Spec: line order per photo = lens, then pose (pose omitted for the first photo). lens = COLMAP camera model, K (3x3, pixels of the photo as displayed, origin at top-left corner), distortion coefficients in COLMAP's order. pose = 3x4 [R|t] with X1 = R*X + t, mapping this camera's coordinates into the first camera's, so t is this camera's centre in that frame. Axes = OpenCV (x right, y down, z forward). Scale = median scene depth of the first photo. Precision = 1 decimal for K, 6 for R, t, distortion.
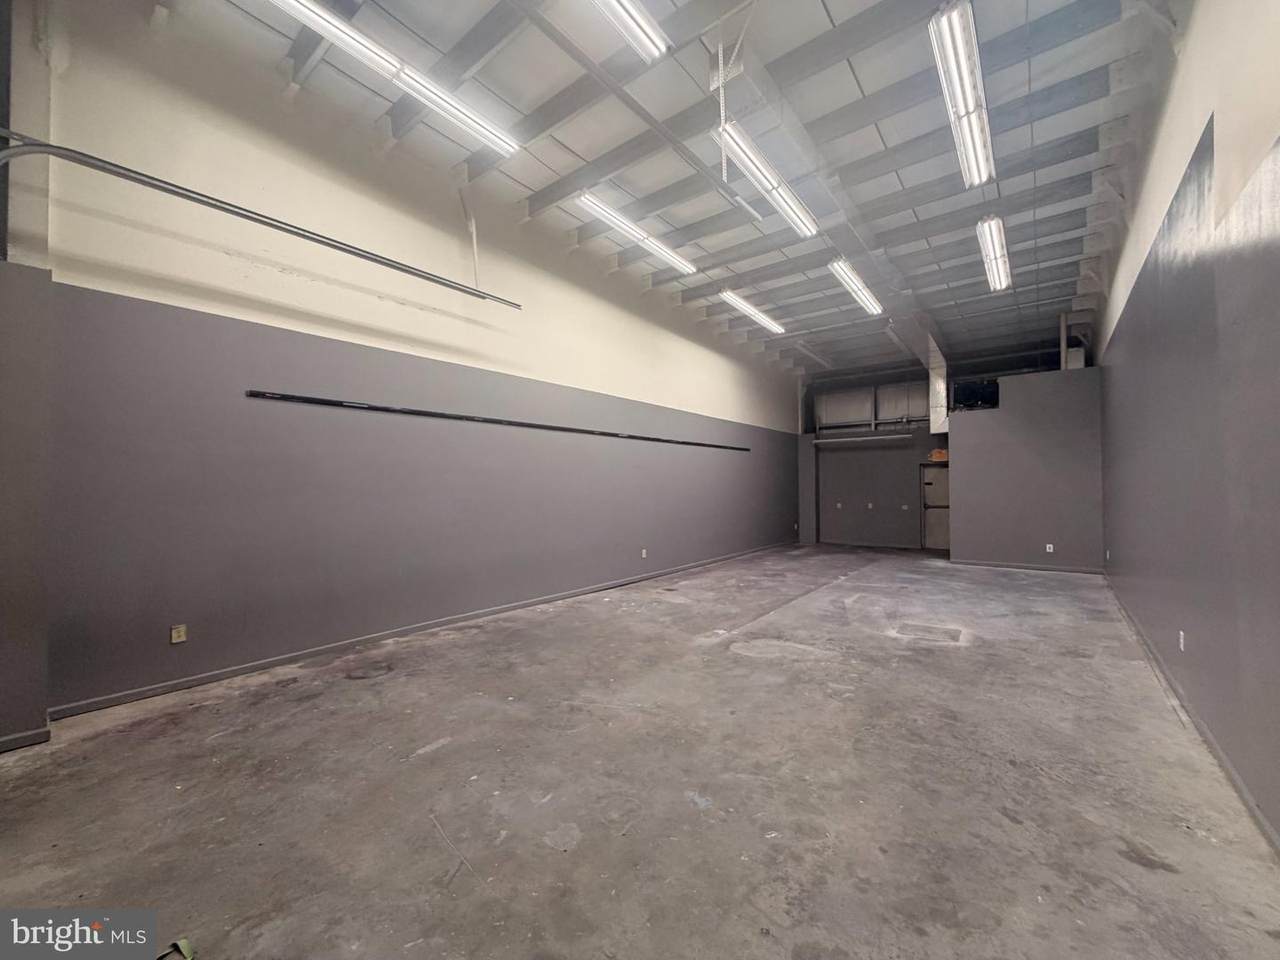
lens RADIAL K [[513.1, 0, 638.9], [0, 513.1, 480.0], [0, 0, 1]] dist [0.002851, 0.000169]
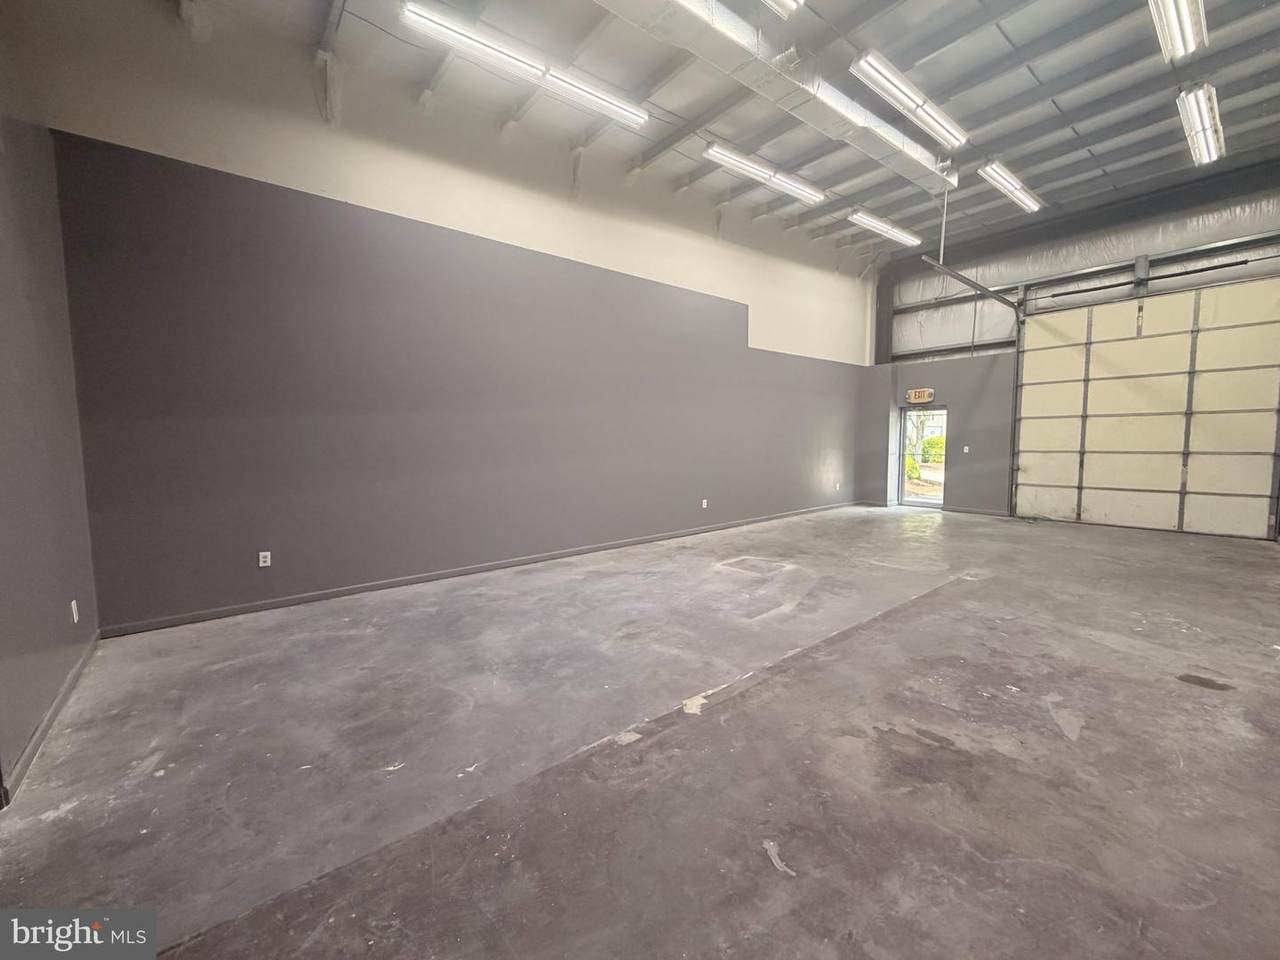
lens RADIAL K [[513.1, 0, 637.5], [0, 513.1, 476.9], [0, 0, 1]] dist [0.002851, 0.000169]
pose [[-0.978937, -0.001157, 0.204161, 0.769651], [0.011959, 0.997942, 0.063000, 0.048633], [-0.203814, 0.064115, -0.976908, 2.766008]]
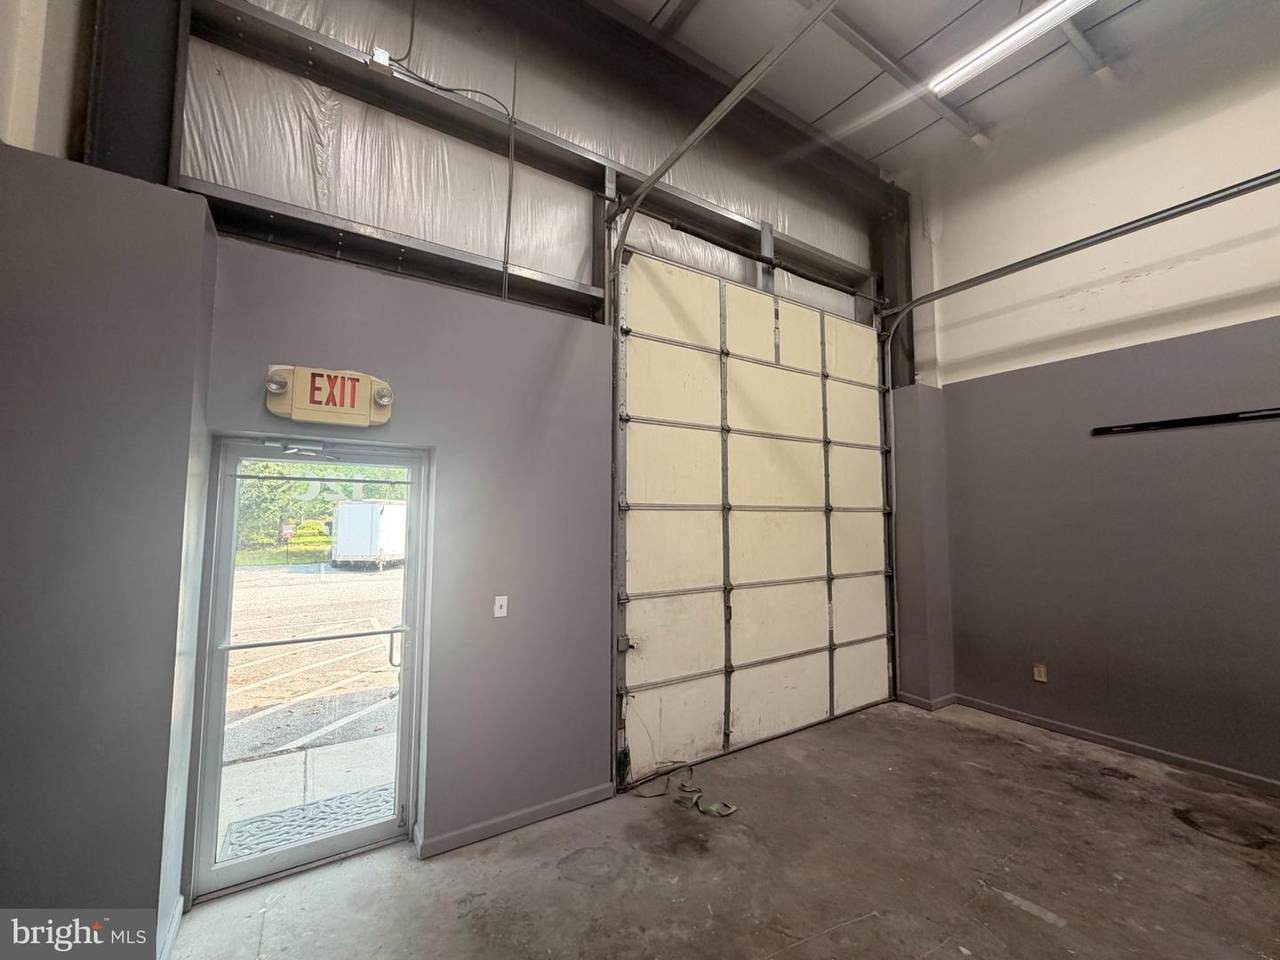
lens RADIAL K [[513.1, 0, 635.9], [0, 513.1, 474.8], [0, 0, 1]] dist [0.002851, 0.000169]
pose [[-0.327429, -0.073029, -0.942049, 0.377834], [0.009985, 0.996686, -0.080735, -0.027324], [0.944823, -0.035842, -0.325615, 0.541378]]
